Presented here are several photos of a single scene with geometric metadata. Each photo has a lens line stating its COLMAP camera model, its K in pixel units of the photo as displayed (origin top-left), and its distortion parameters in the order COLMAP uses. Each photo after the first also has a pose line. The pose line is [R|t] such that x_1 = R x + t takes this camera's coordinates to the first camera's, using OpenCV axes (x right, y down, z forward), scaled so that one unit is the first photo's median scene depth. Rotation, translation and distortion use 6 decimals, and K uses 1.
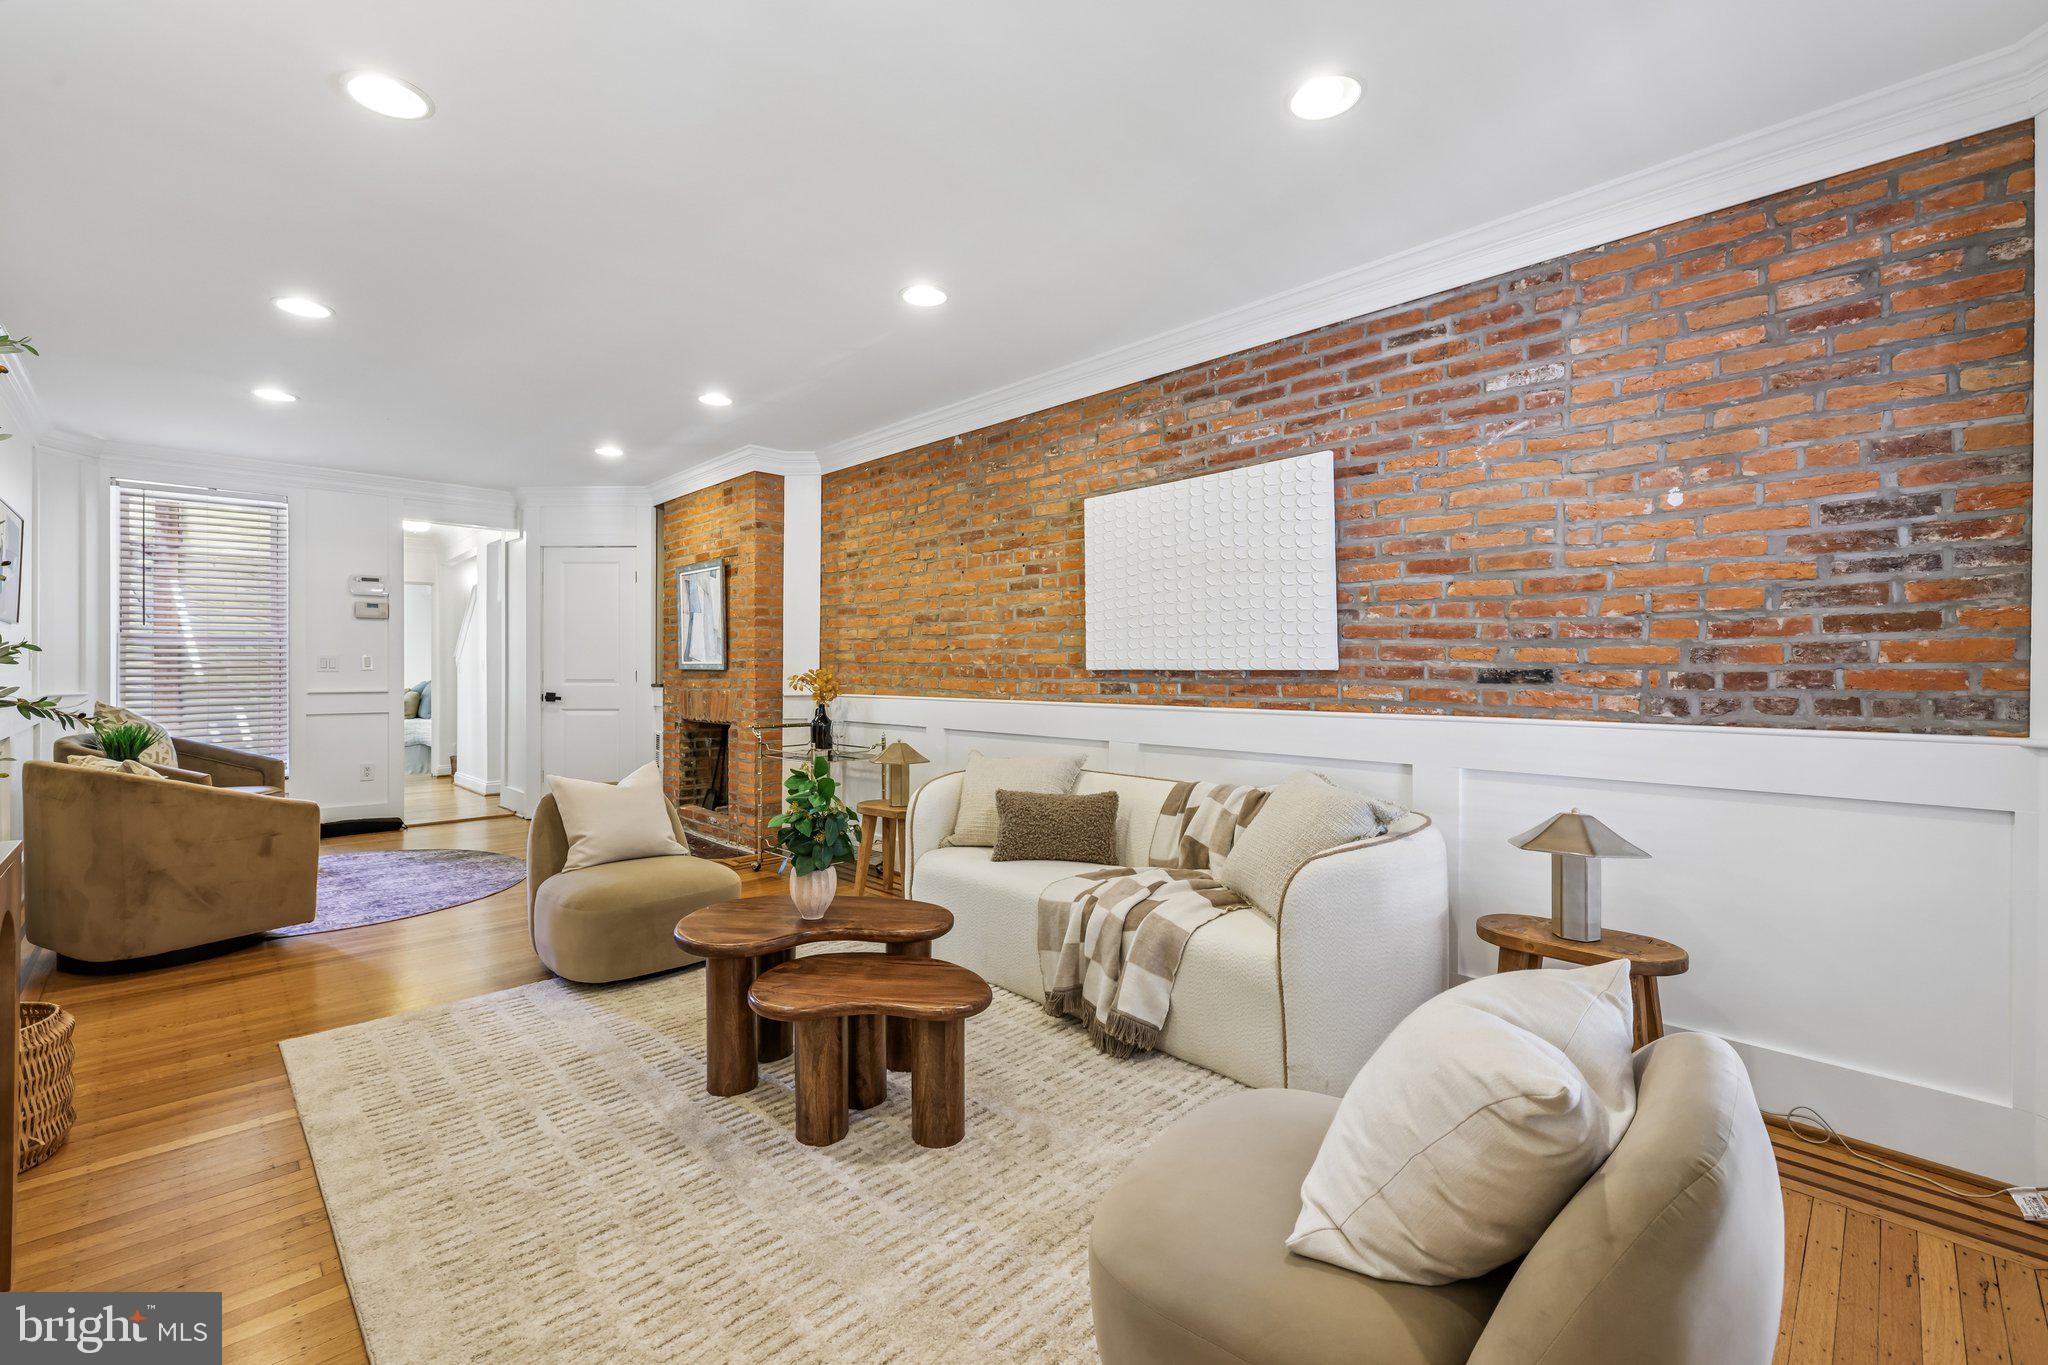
lens RADIAL K [[862.5, 0, 985.0], [0, 862.5, 677.5], [0, 0, 1]] dist [-0.000296, 0.000491]
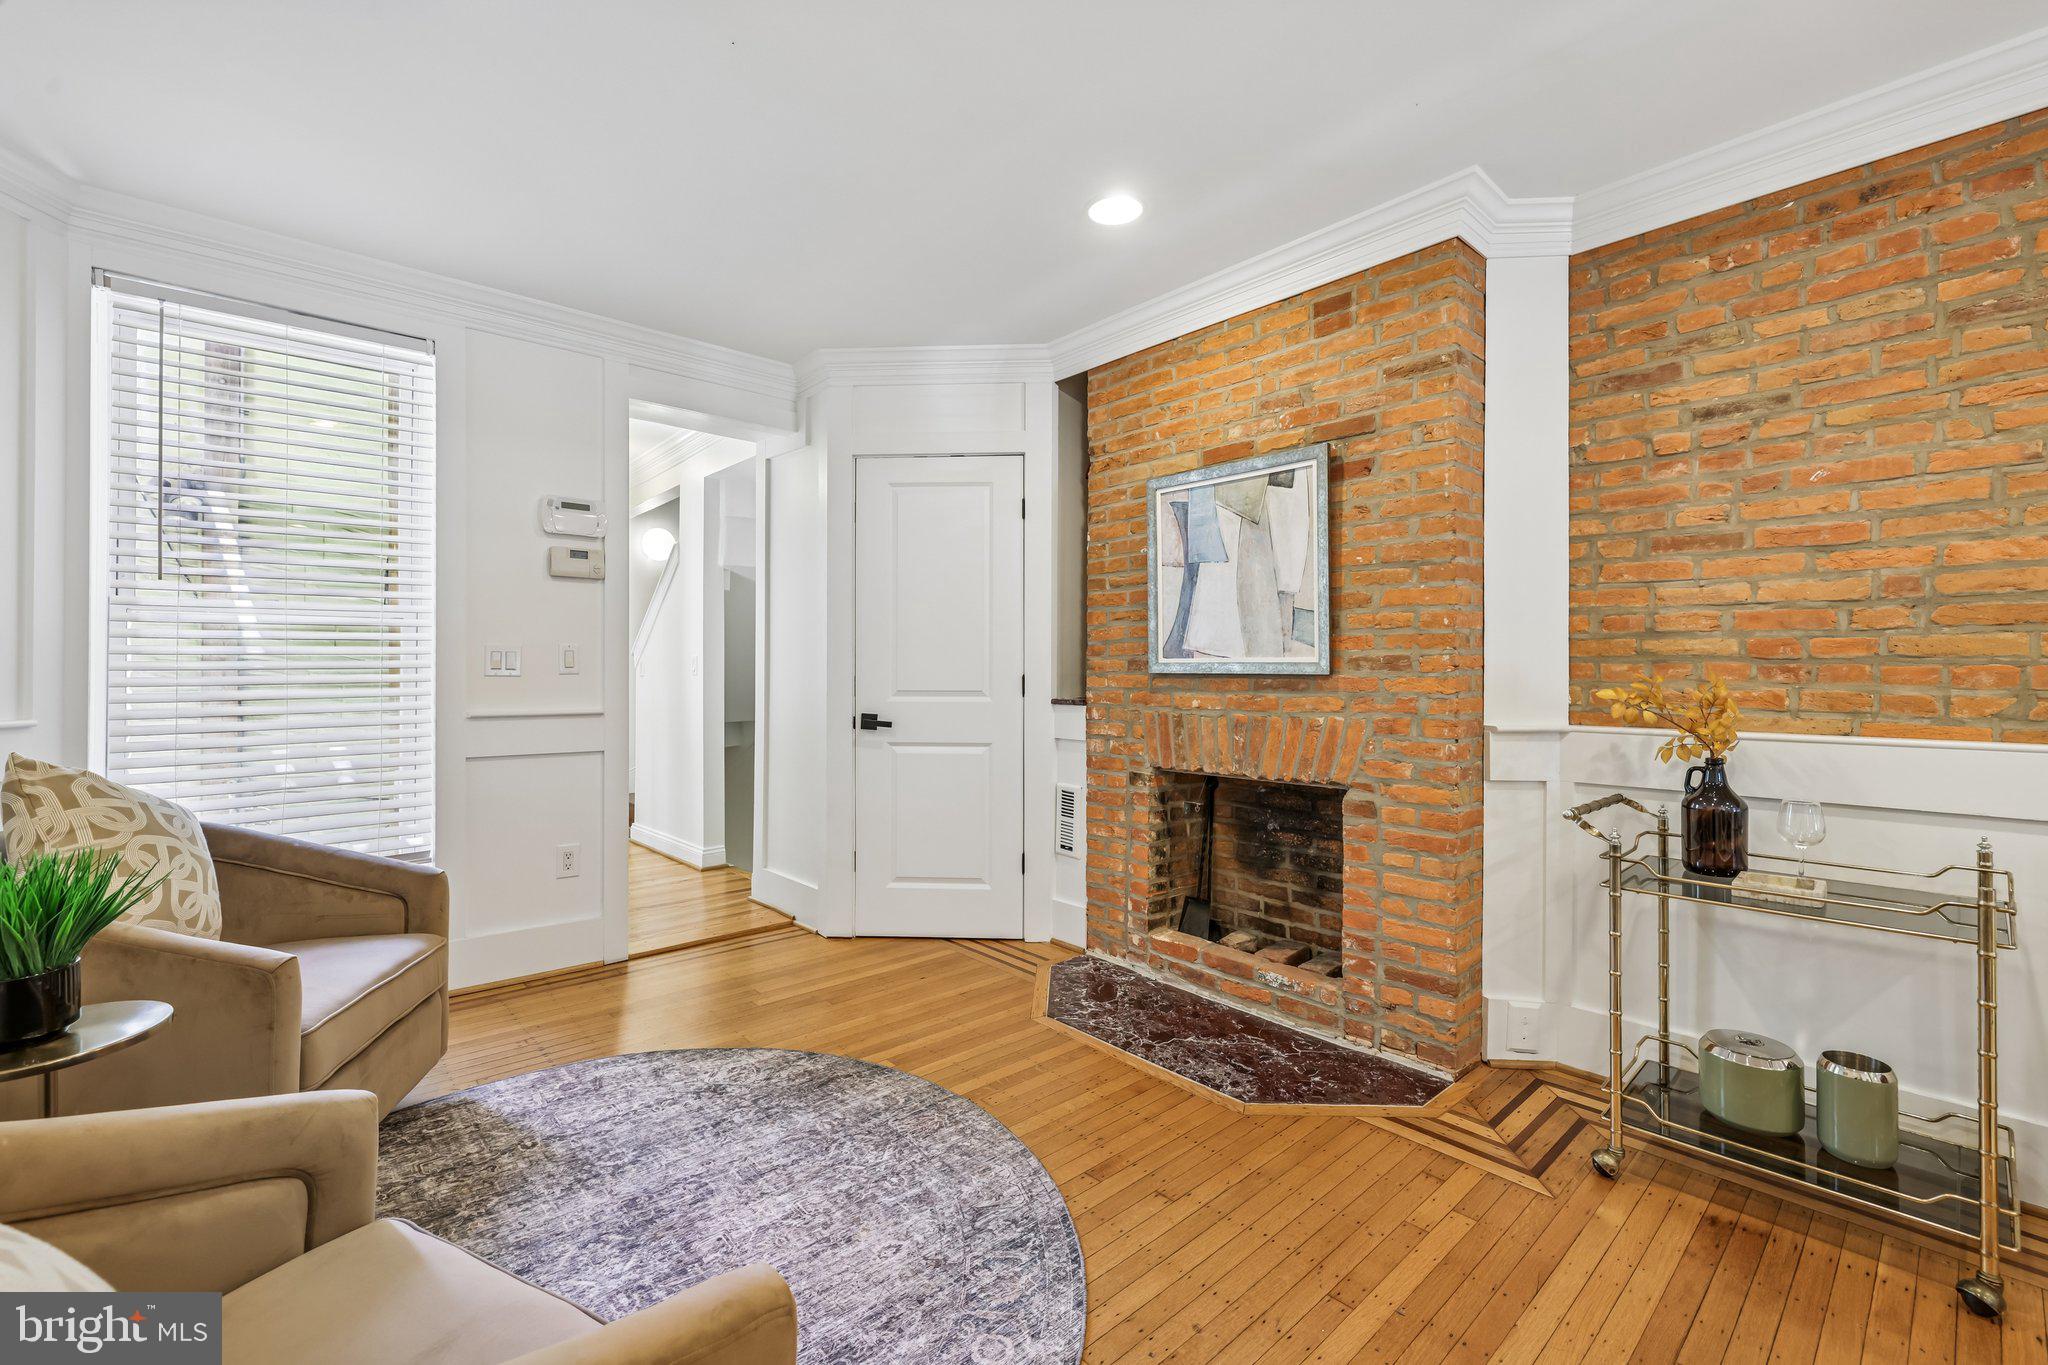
lens RADIAL K [[862.5, 0, 995.0], [0, 862.5, 669.8], [0, 0, 1]] dist [-0.000296, 0.000491]
pose [[0.999296, 0.000784, -0.037502, -0.535028], [-0.001188, 0.999941, -0.010769, -0.006889], [0.037491, 0.010806, 0.999239, 0.586337]]
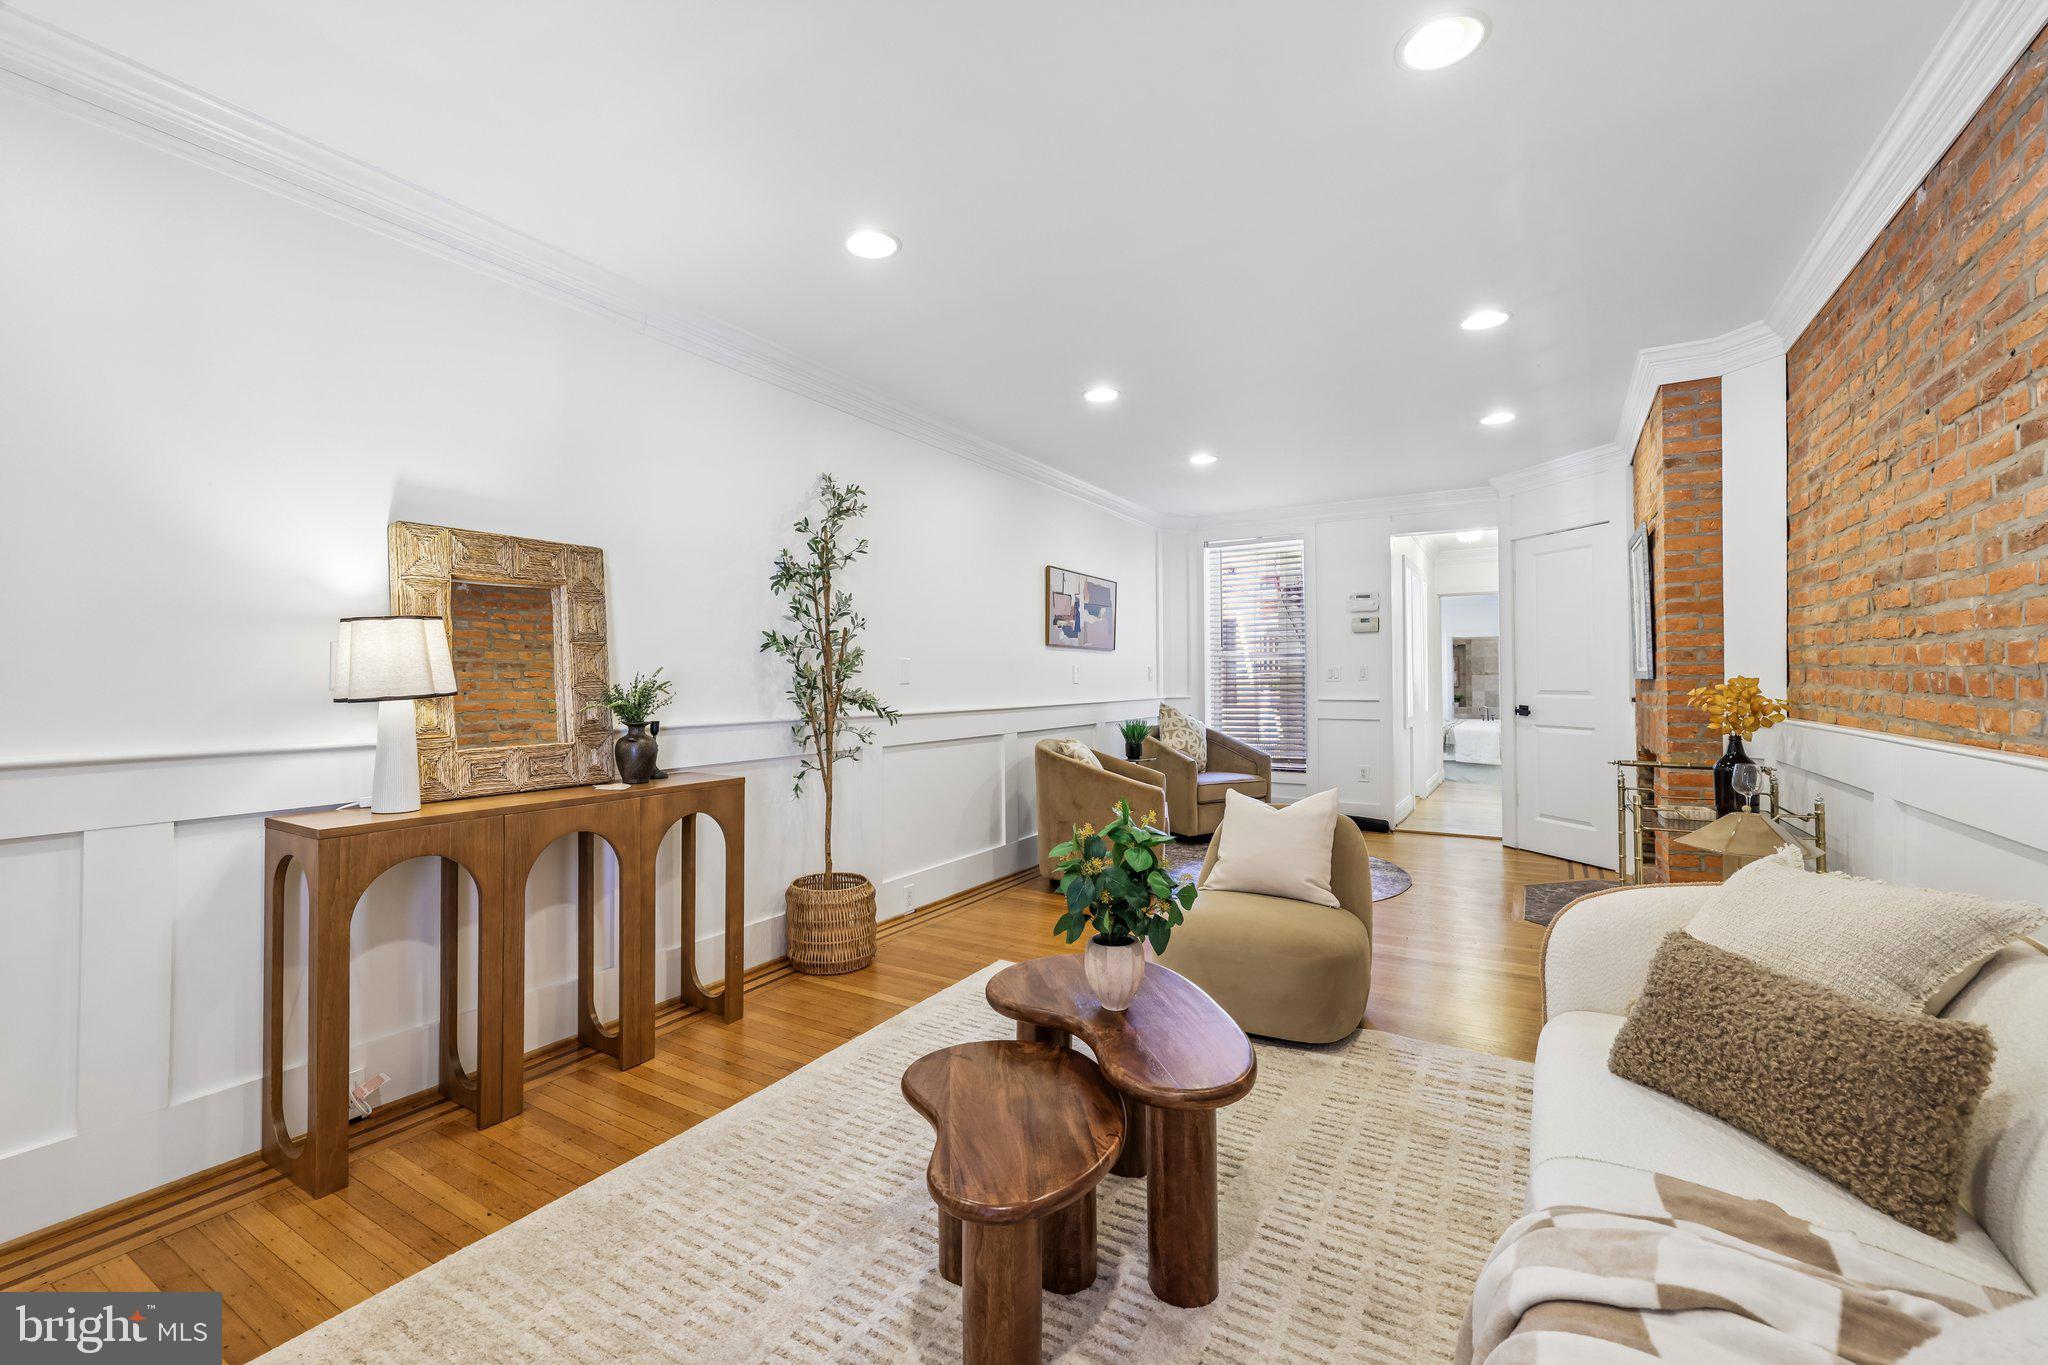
lens RADIAL K [[862.5, 0, 1025.2], [0, 862.5, 669.4], [0, 0, 1]] dist [-0.000296, 0.000491]
pose [[0.278700, -0.012762, -0.960293, 0.261366], [-0.006315, 0.999866, -0.015120, -0.003474], [0.960357, 0.010278, 0.278582, 0.361520]]
